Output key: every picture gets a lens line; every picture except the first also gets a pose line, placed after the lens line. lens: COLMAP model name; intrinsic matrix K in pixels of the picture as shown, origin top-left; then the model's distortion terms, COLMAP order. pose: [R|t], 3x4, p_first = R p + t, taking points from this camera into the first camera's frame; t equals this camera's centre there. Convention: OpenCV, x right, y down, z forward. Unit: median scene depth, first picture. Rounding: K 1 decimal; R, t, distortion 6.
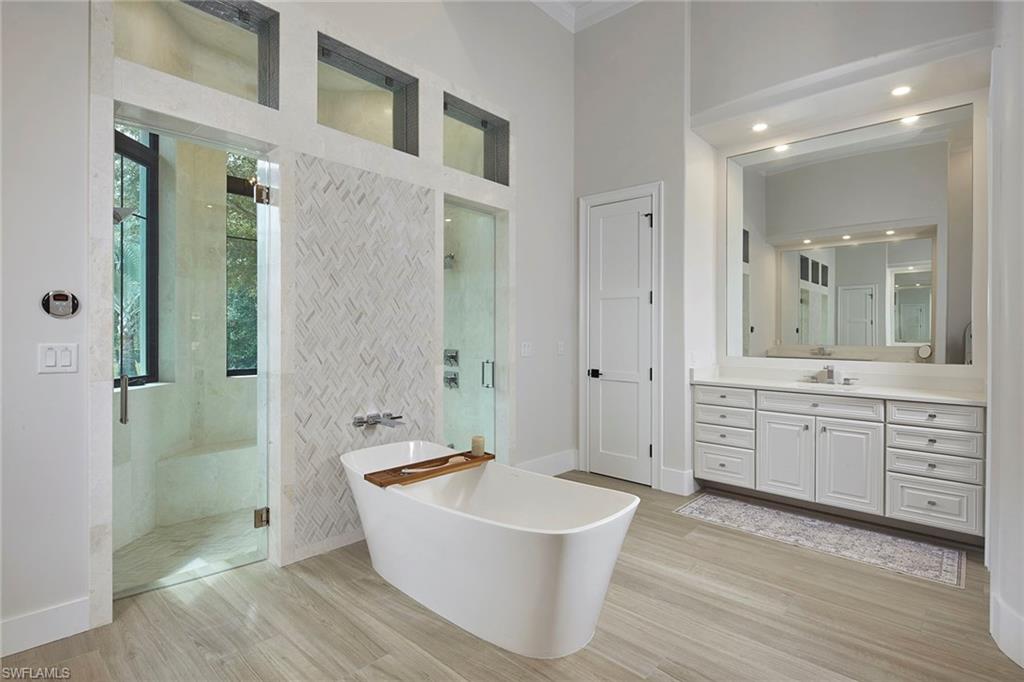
lens RADIAL K [[507.0, 0, 508.5], [0, 507.0, 333.4], [0, 0, 1]] dist [0.004100, -0.004560]
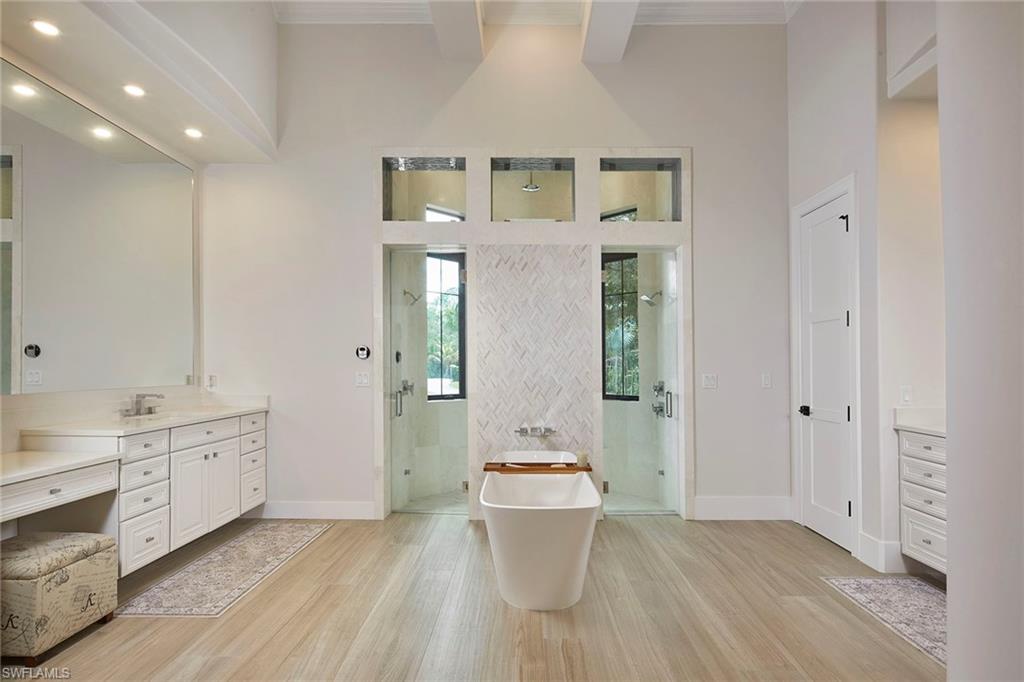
lens RADIAL K [[507.0, 0, 491.2], [0, 507.0, 369.2], [0, 0, 1]] dist [0.004100, -0.004560]
pose [[0.650676, -0.005865, -0.759333, 0.631311], [0.004925, 0.999982, -0.003503, 0.011797], [0.759339, -0.001460, 0.650693, 0.051644]]
